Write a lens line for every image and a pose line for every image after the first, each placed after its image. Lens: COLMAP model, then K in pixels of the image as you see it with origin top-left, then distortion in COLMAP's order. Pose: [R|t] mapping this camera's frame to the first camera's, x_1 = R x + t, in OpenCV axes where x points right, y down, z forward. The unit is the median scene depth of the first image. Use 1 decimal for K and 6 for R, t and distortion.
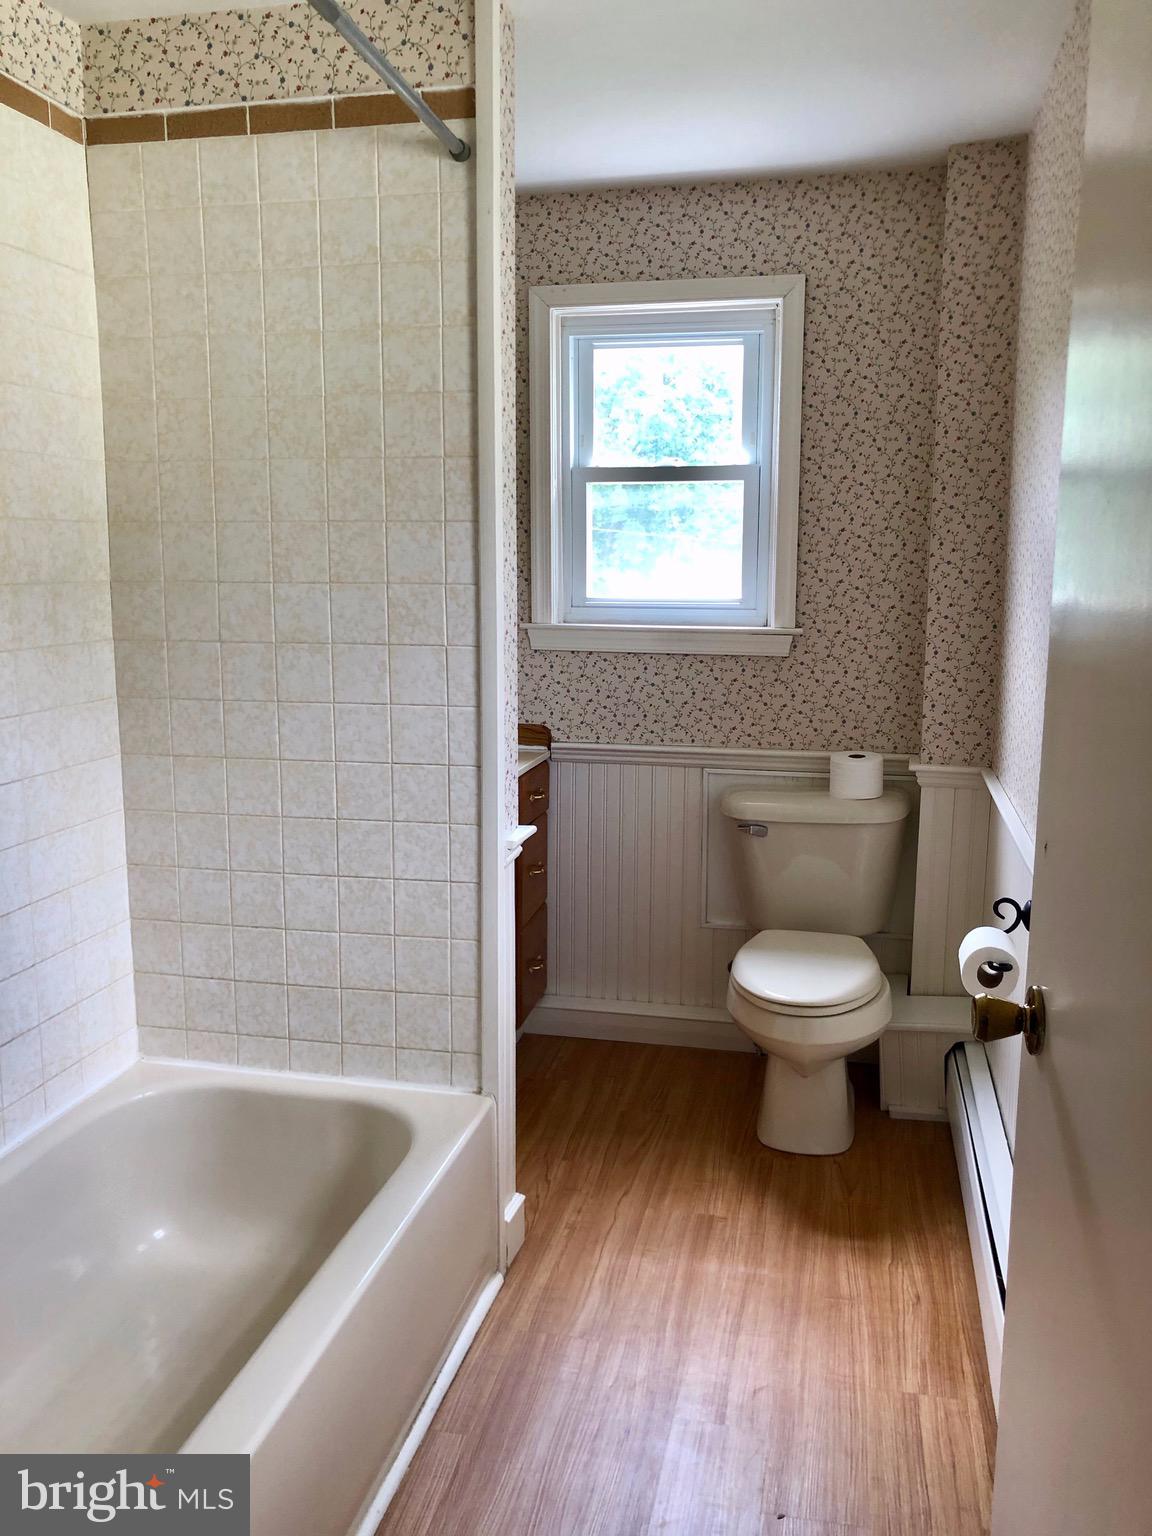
lens RADIAL K [[1256.0, 0, 576.0], [0, 1256.0, 768.0], [0, 0, 1]] dist [0.114644, -0.161028]
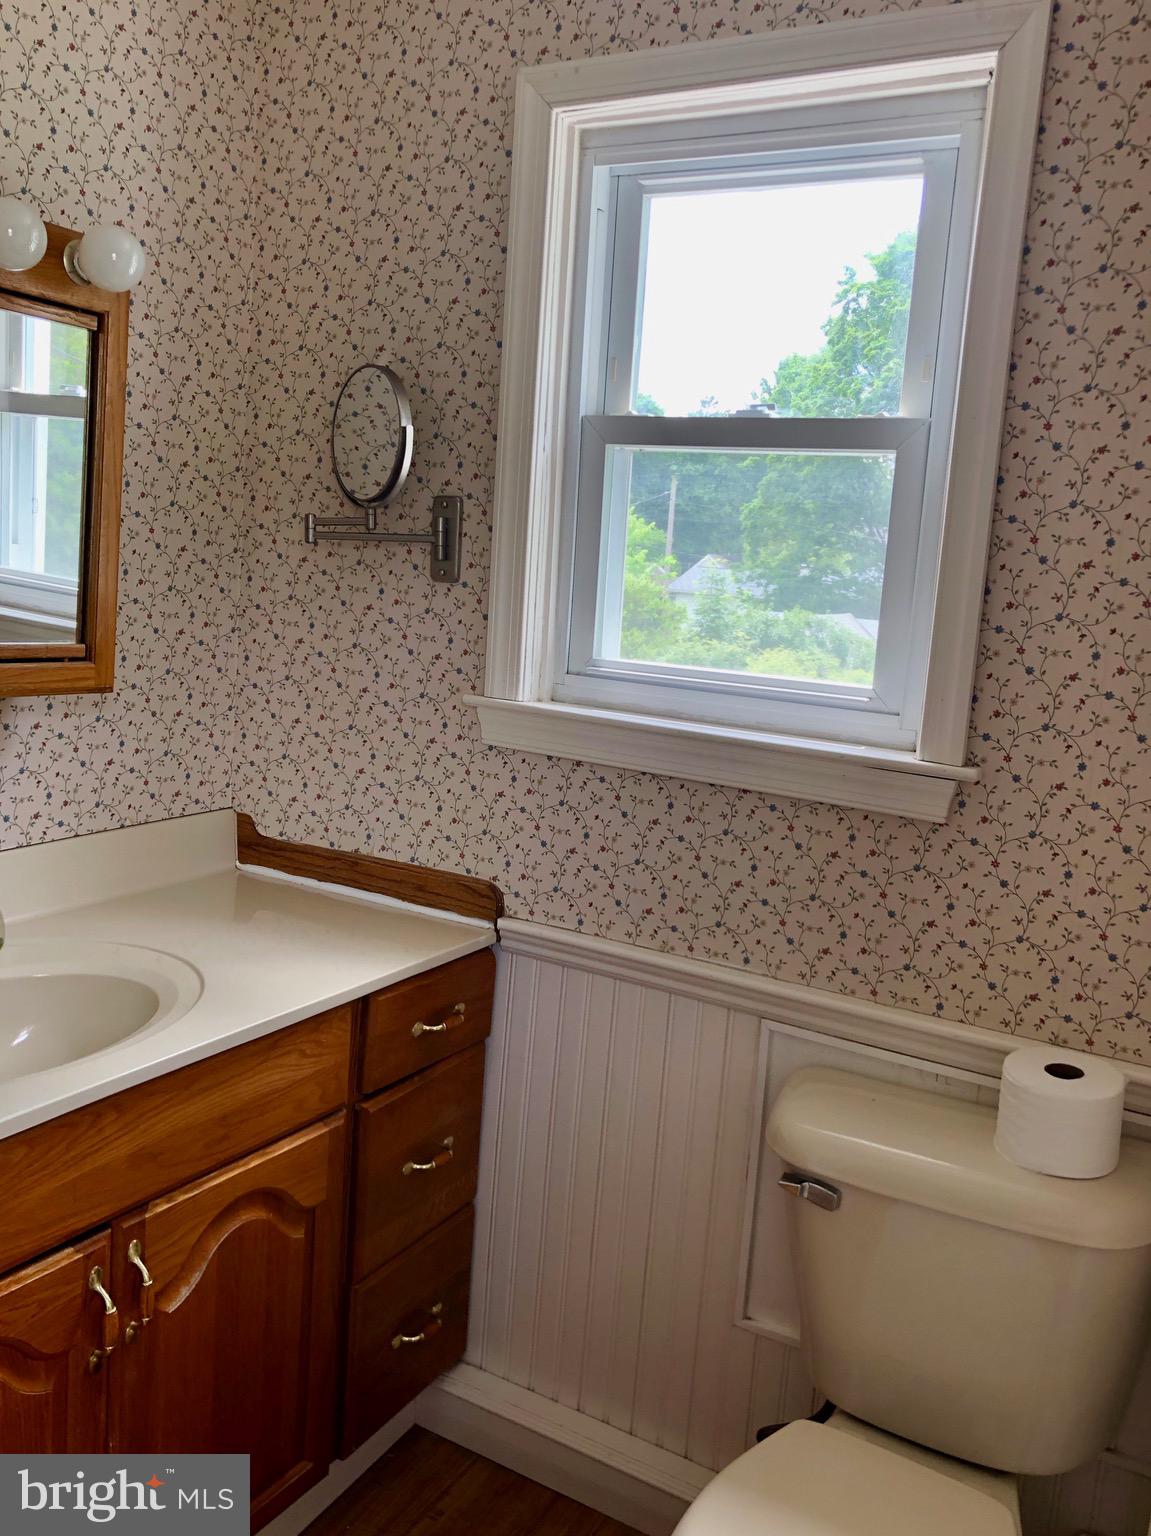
lens RADIAL K [[1315.7, 0, 575.5], [0, 1315.7, 768.0], [0, 0, 1]] dist [0.043260, -0.017520]
pose [[0.953354, 0.120729, -0.276661, 0.169877], [-0.135284, 0.990221, -0.034067, -0.073118], [0.269843, 0.069906, 0.960363, 0.485708]]
